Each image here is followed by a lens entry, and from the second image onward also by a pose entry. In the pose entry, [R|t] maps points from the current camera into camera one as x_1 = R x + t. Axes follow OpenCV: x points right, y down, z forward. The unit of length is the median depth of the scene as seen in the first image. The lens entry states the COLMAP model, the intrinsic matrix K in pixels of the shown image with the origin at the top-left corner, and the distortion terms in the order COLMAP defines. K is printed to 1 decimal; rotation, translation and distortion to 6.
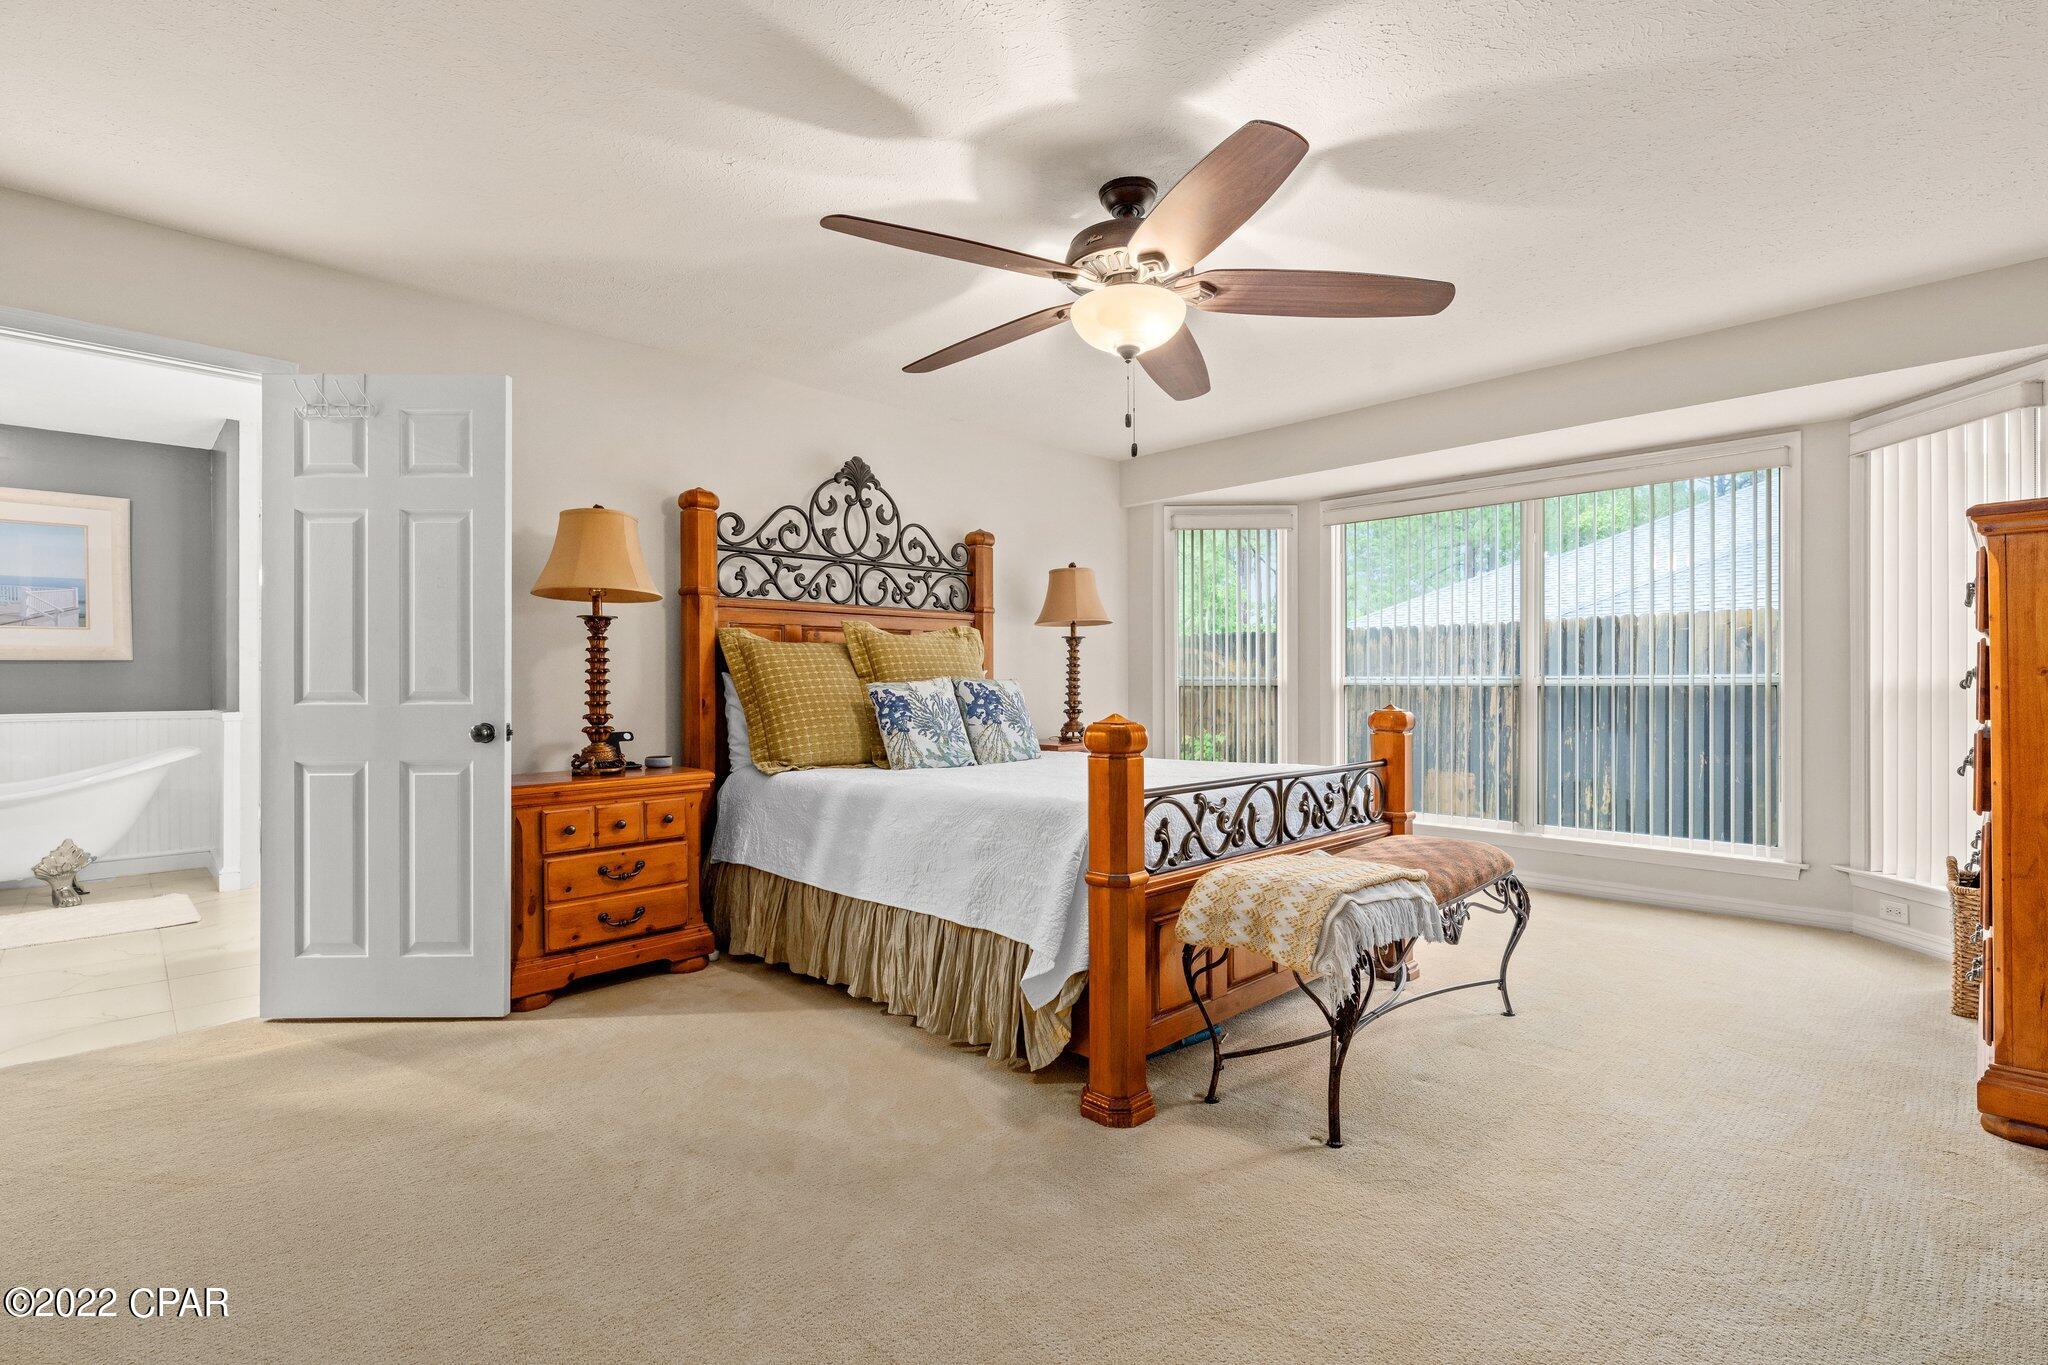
lens RADIAL K [[933.4, 0, 1022.0], [0, 933.4, 680.2], [0, 0, 1]] dist [-0.000823, 0.000235]
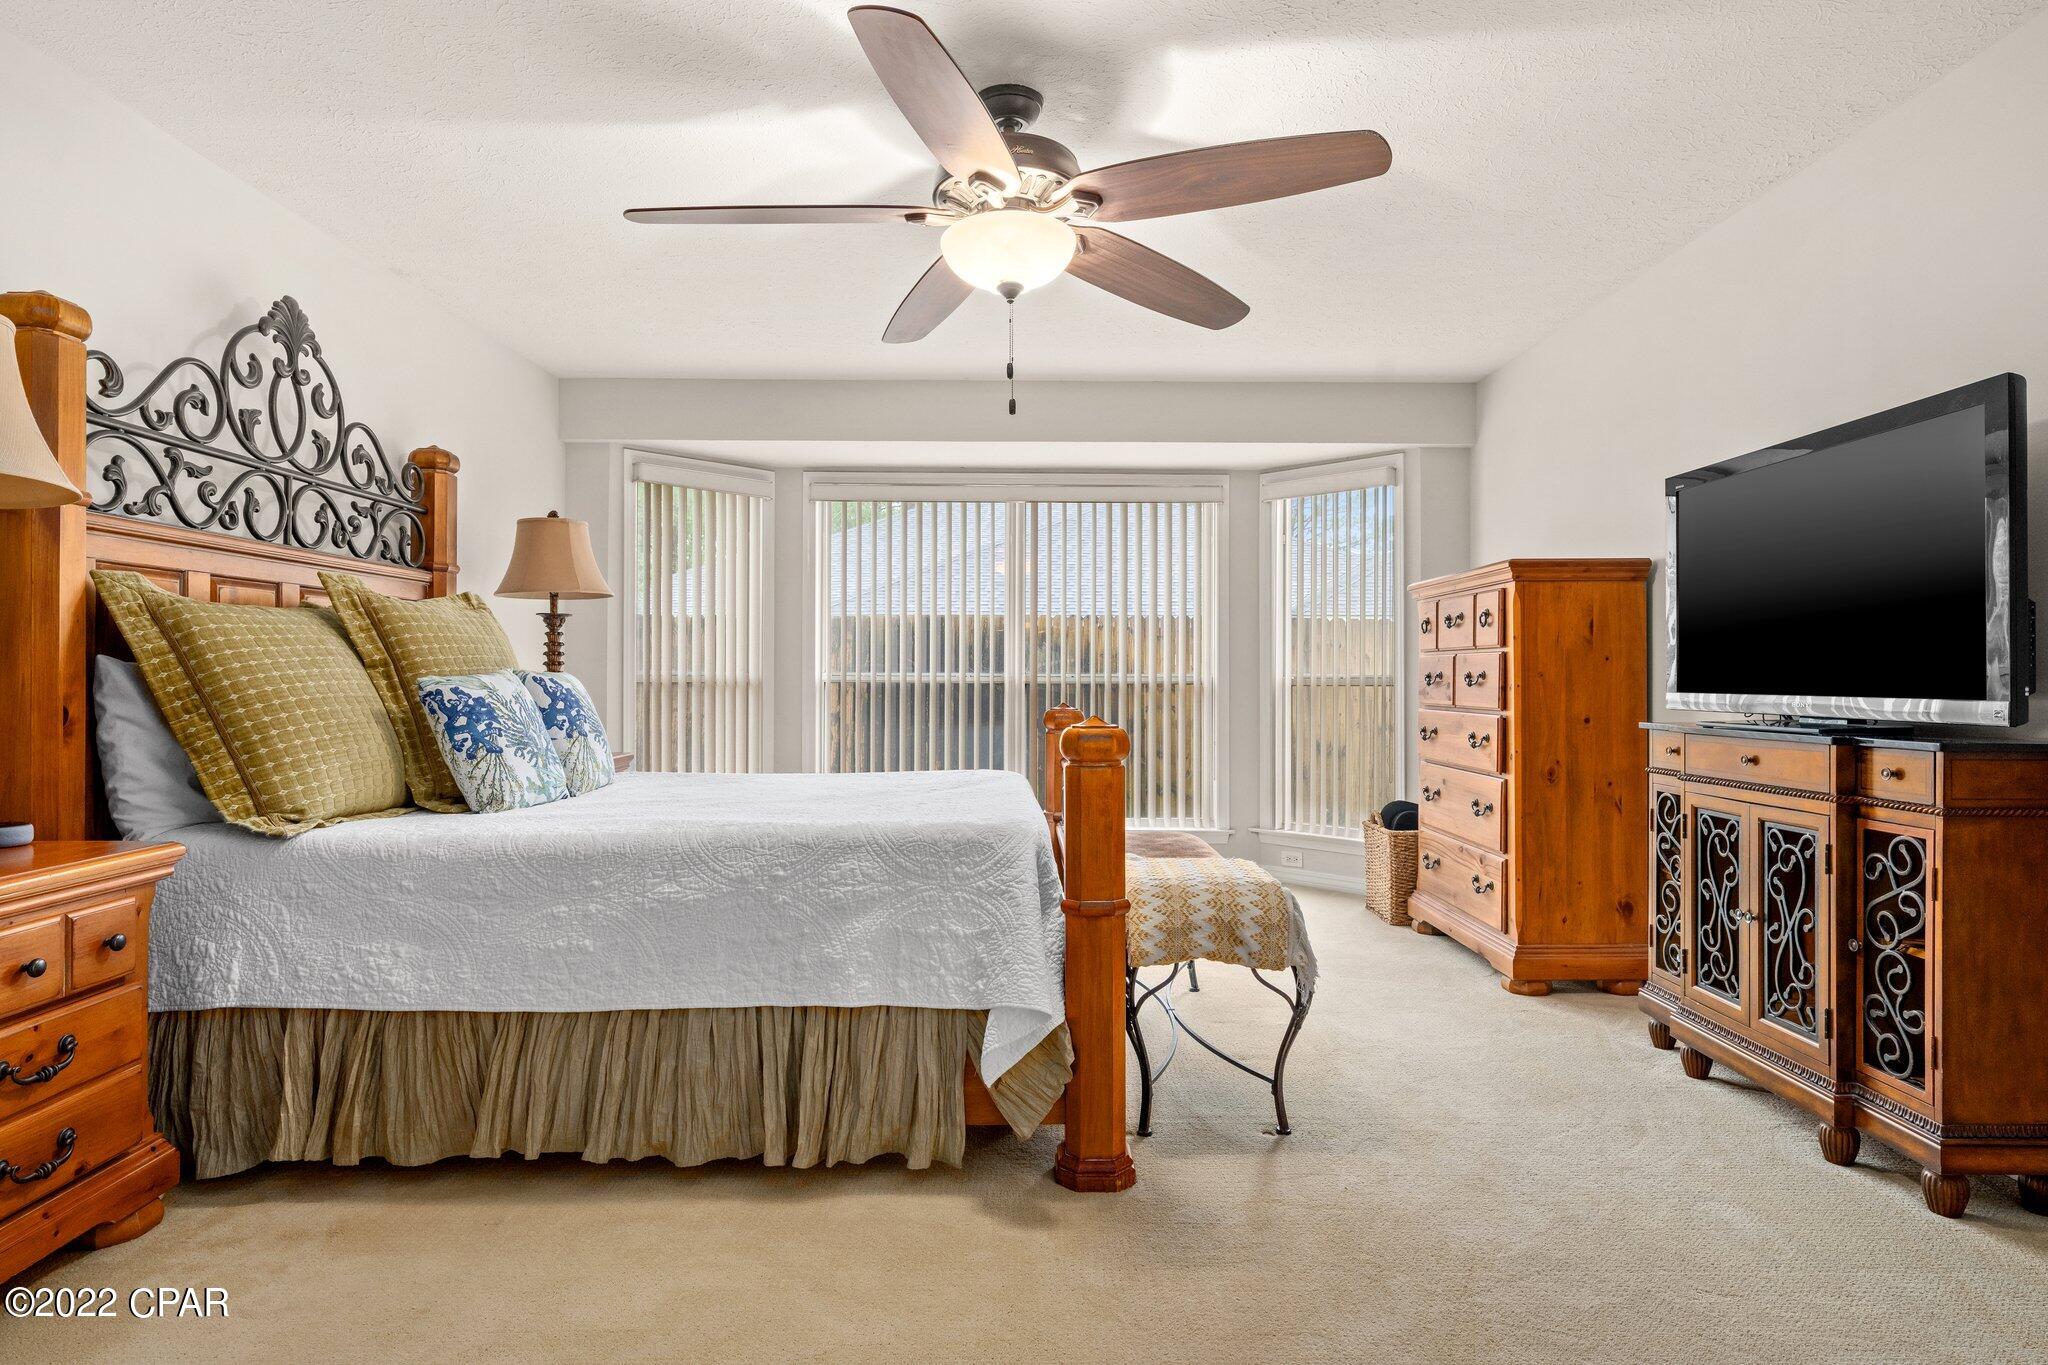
lens RADIAL K [[1102.2, 0, 1012.7], [0, 1102.2, 674.6], [0, 0, 1]] dist [0.001921, 0.001254]
pose [[0.698811, 0.008061, 0.715261, -0.377087], [-0.007241, 0.999965, -0.004196, 0.001362], [-0.715270, -0.002247, 0.698845, 0.186529]]
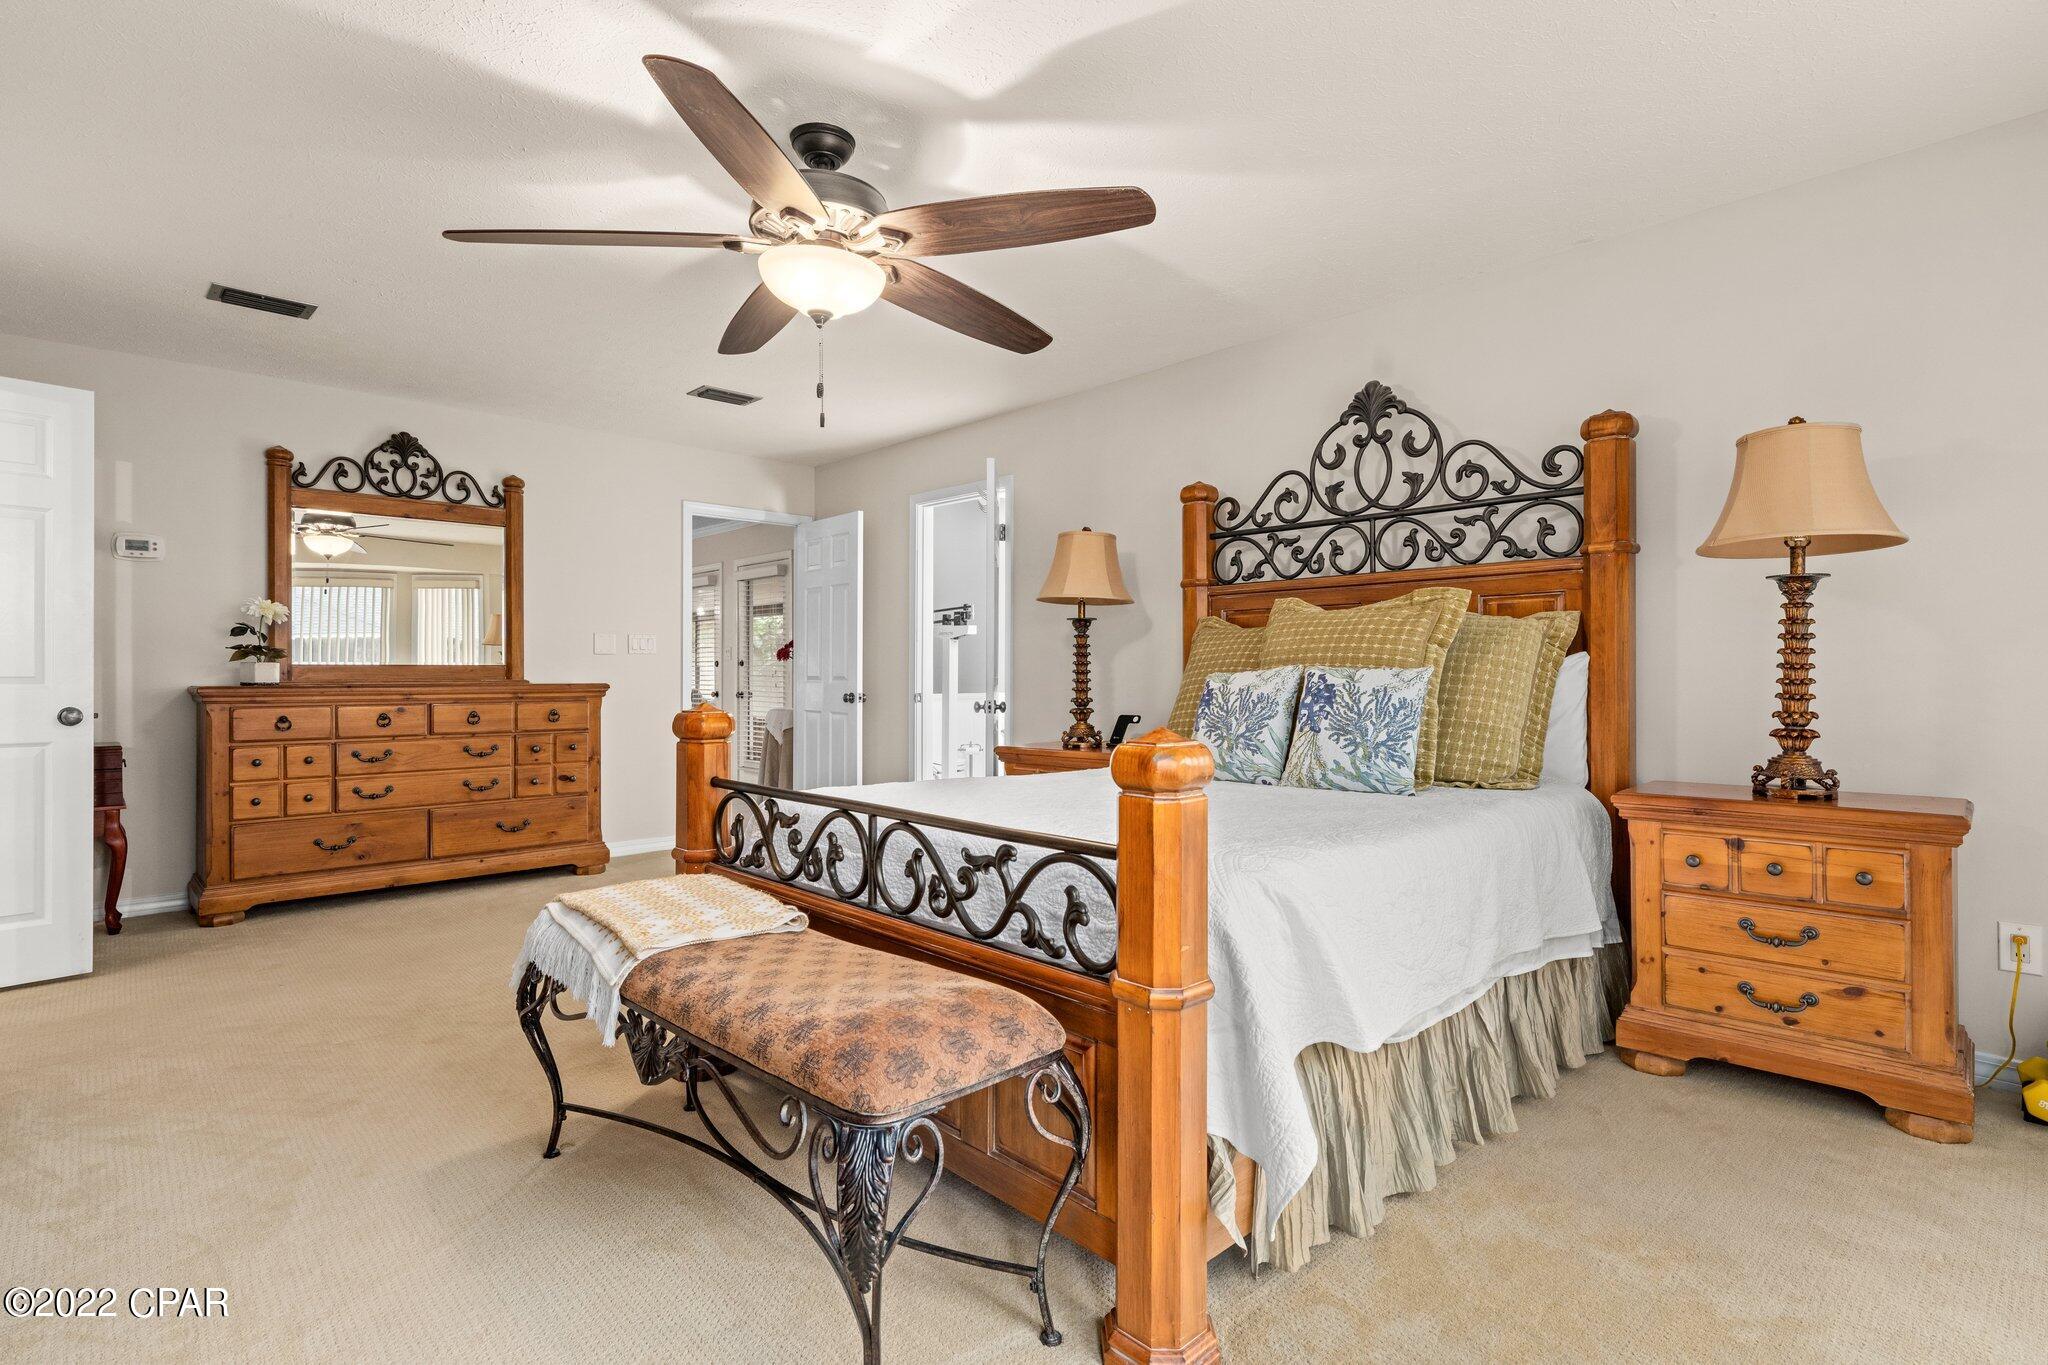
lens RADIAL K [[995.1, 0, 1020.2], [0, 995.1, 672.1], [0, 0, 1]] dist [0.032695, 0.000140]
pose [[-0.009994, 0.007336, -0.999923, 0.701316], [0.008229, 0.999940, 0.007254, -0.006142], [0.999916, -0.008156, -0.010053, 0.755386]]
